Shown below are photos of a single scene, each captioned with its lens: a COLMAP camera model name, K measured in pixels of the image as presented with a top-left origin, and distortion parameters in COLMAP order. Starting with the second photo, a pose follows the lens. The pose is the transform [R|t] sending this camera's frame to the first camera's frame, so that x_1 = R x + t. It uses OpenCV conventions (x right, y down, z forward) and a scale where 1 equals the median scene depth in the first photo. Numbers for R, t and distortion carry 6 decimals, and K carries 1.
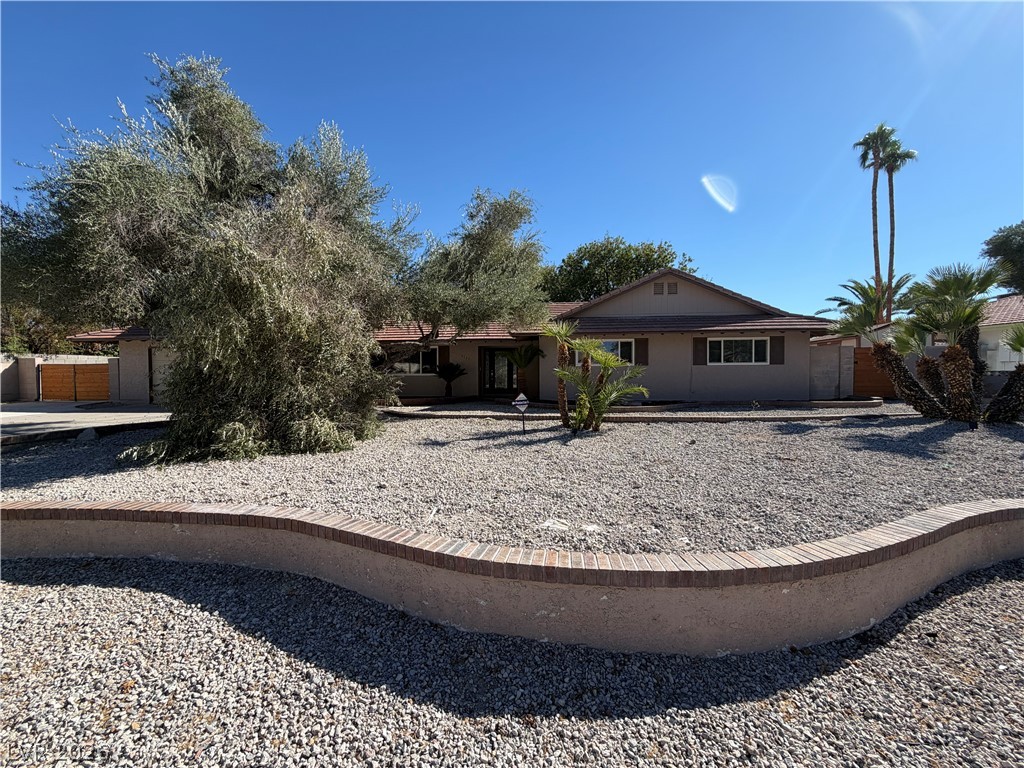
lens RADIAL K [[404.6, 0, 506.9], [0, 404.6, 382.7], [0, 0, 1]] dist [0.001772, 0.000492]
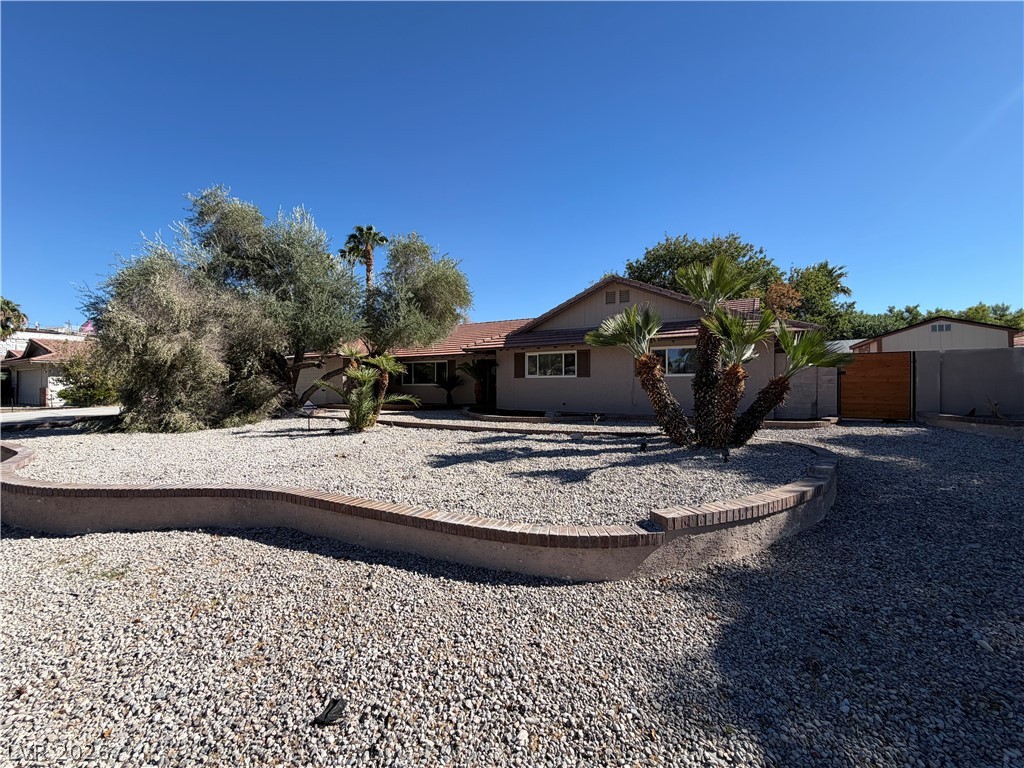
lens RADIAL K [[404.6, 0, 506.9], [0, 404.6, 382.7], [0, 0, 1]] dist [0.001772, 0.000492]
pose [[0.911229, 0.006222, -0.411854, 0.592672], [-0.013871, 0.999782, -0.015587, -0.010028], [0.411667, 0.019916, 0.911117, 0.014104]]
